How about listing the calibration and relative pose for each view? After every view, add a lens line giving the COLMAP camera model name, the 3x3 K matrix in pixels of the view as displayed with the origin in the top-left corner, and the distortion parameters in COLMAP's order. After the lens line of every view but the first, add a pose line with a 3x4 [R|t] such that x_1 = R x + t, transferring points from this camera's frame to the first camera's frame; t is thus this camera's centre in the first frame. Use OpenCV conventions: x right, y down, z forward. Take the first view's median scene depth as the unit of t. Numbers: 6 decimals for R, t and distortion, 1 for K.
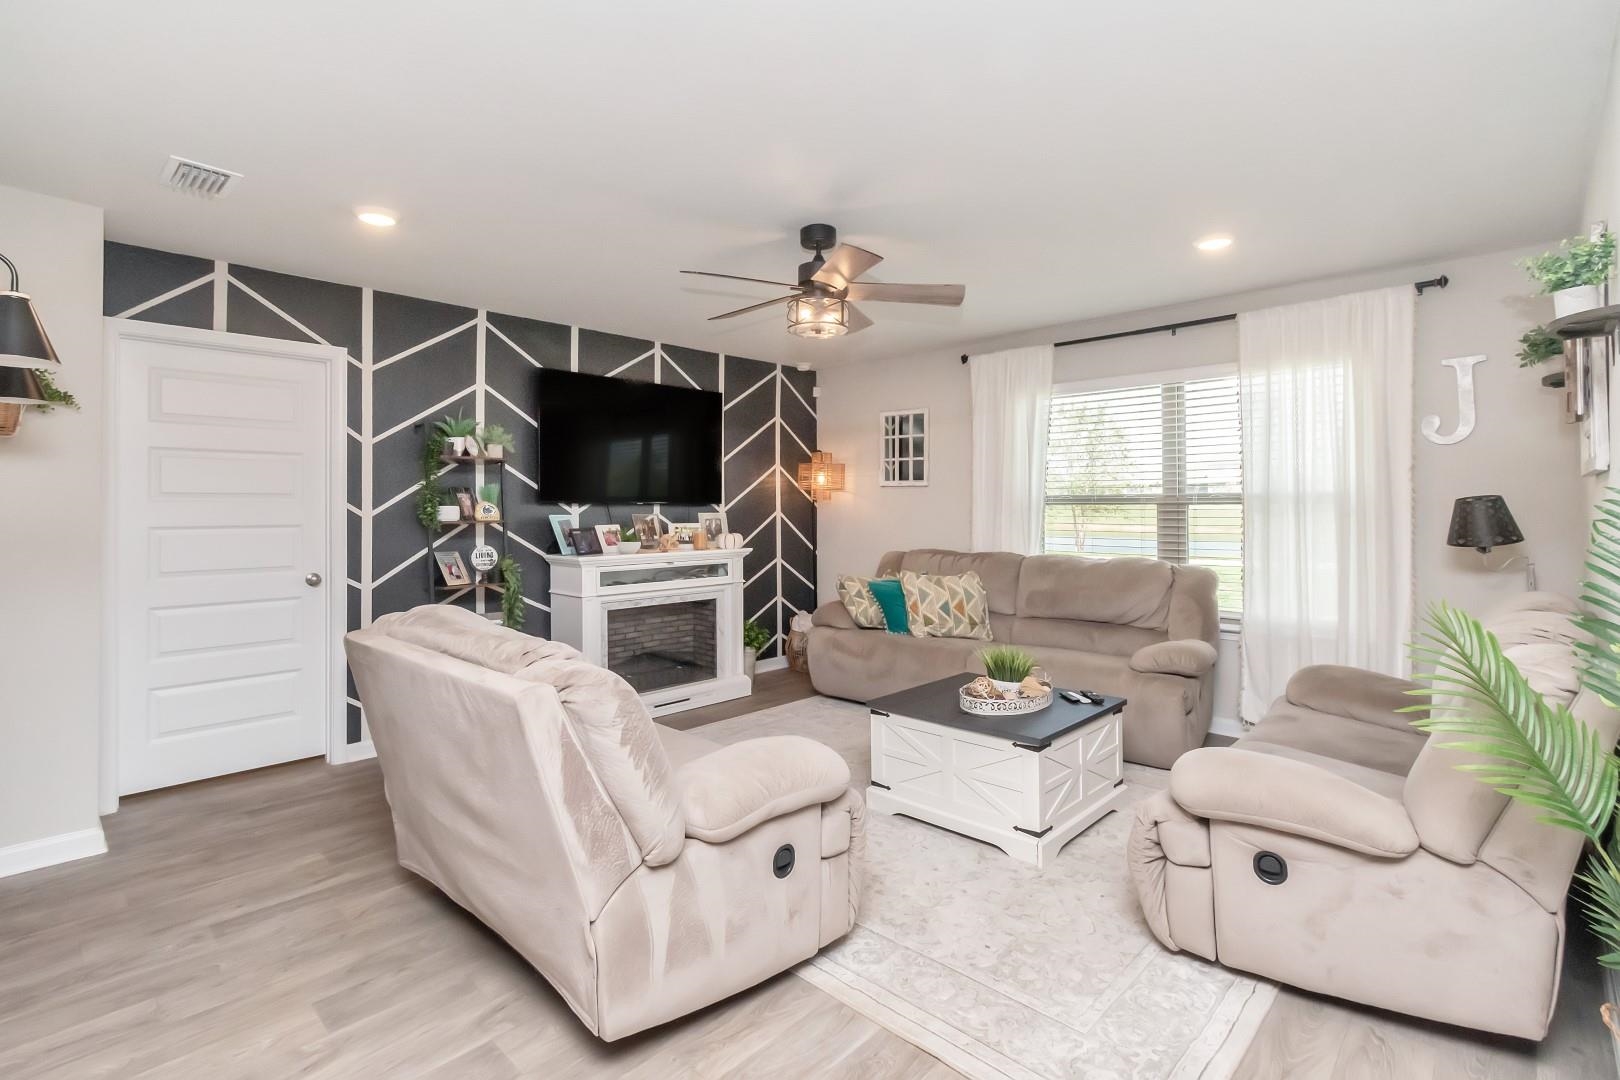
lens RADIAL K [[748.2, 0, 784.8], [0, 748.2, 502.4], [0, 0, 1]] dist [0.022014, -0.010501]
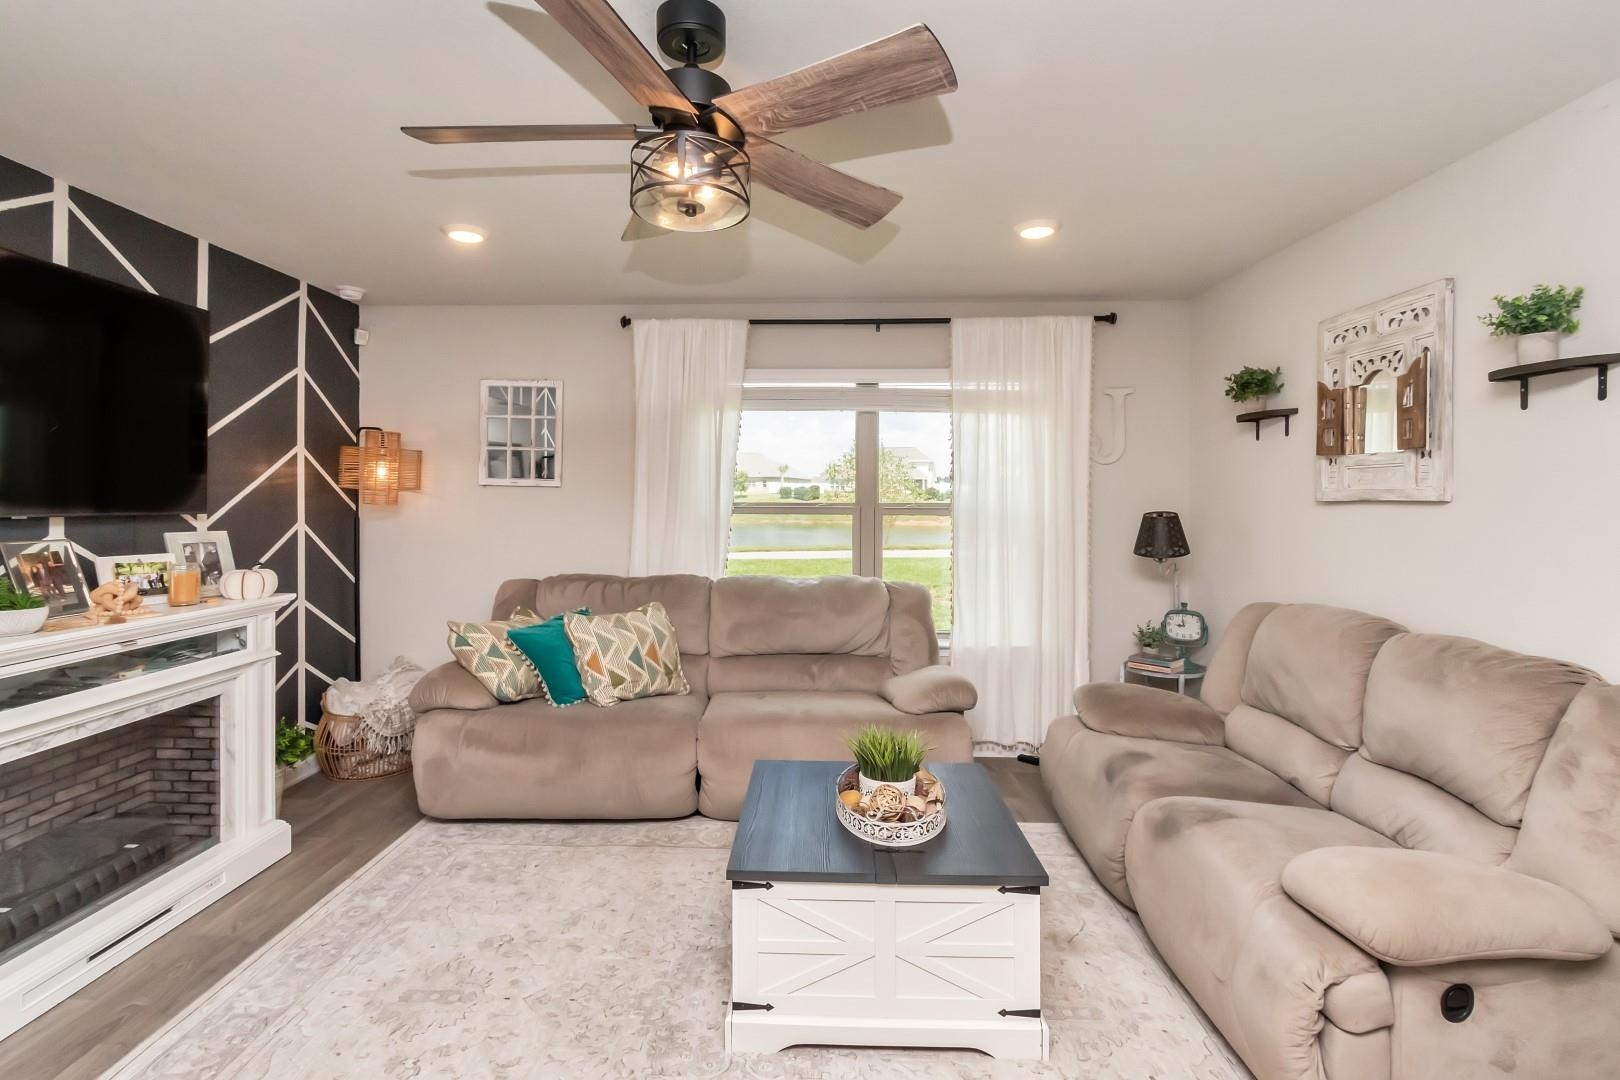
lens RADIAL K [[748.2, 0, 784.8], [0, 748.2, 502.4], [0, 0, 1]] dist [0.022014, -0.010501]
pose [[0.739281, 0.001136, 0.673396, -0.167443], [-0.008961, 0.999927, 0.008151, -0.017267], [-0.673338, -0.012060, 0.739237, 0.357705]]
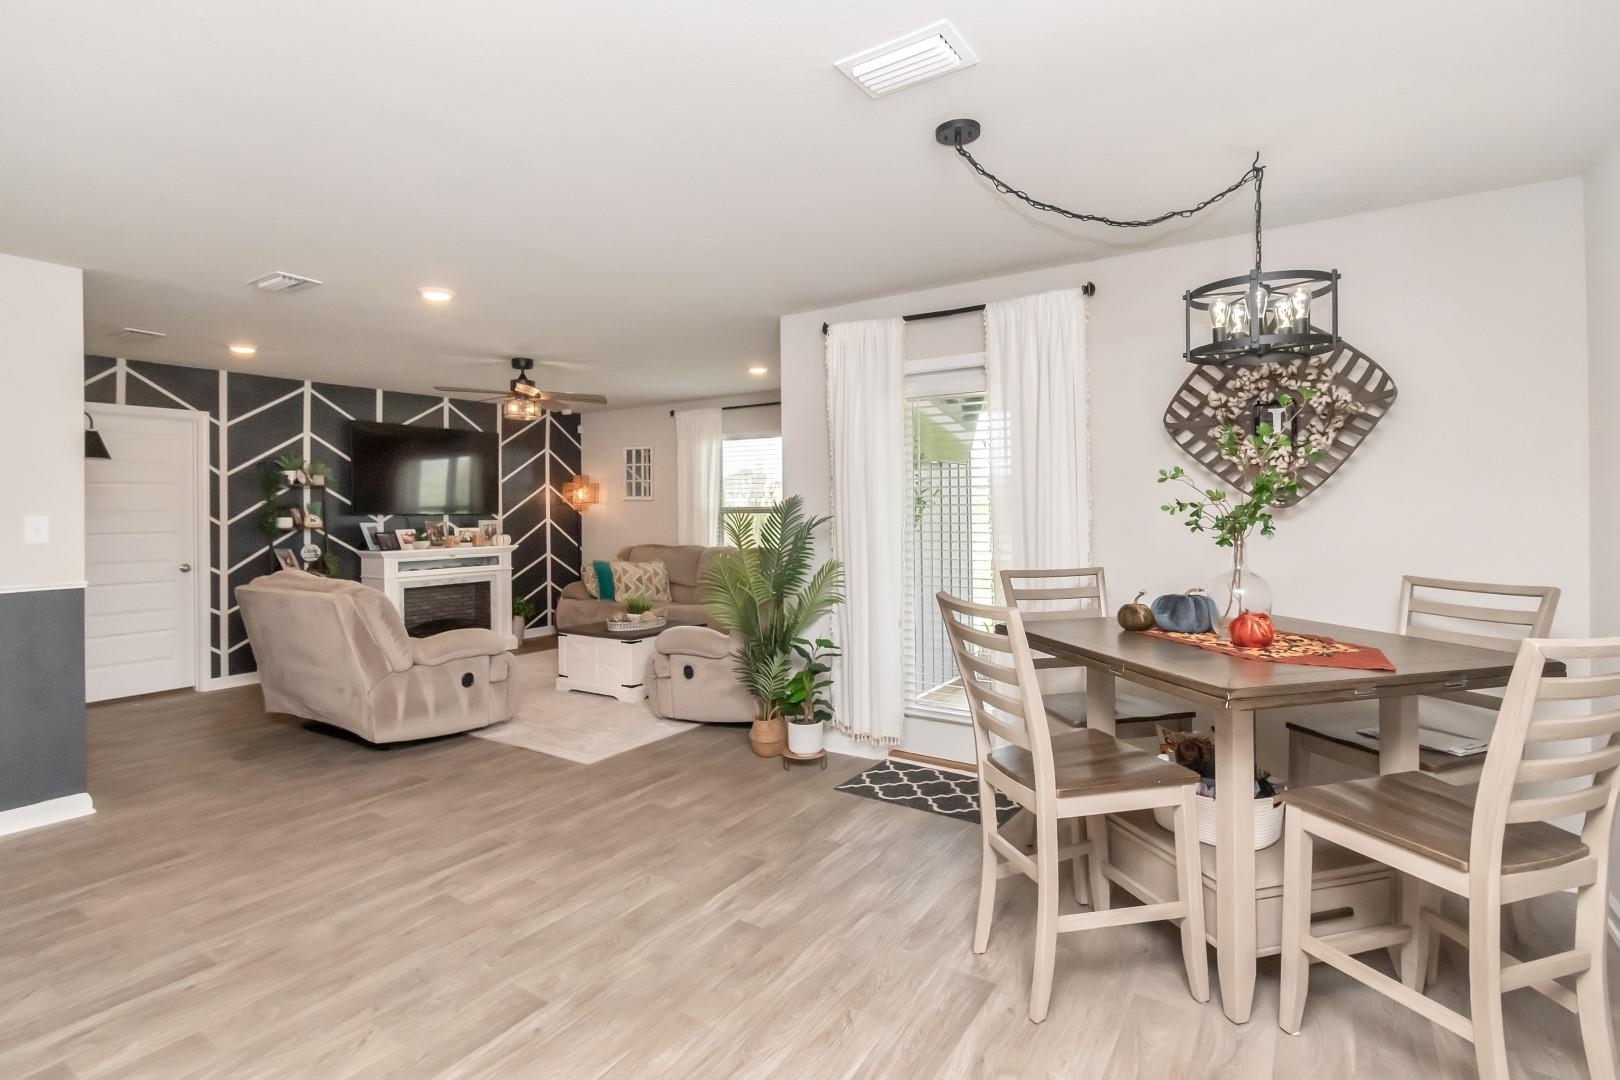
lens RADIAL K [[775.3, 0, 804.3], [0, 775.3, 509.1], [0, 0, 1]] dist [0.000745, 0.000036]
pose [[0.980696, -0.004916, 0.195475, 0.218252], [0.004051, 0.999980, 0.004827, -0.012632], [-0.195495, -0.003942, 0.980697, -0.589877]]
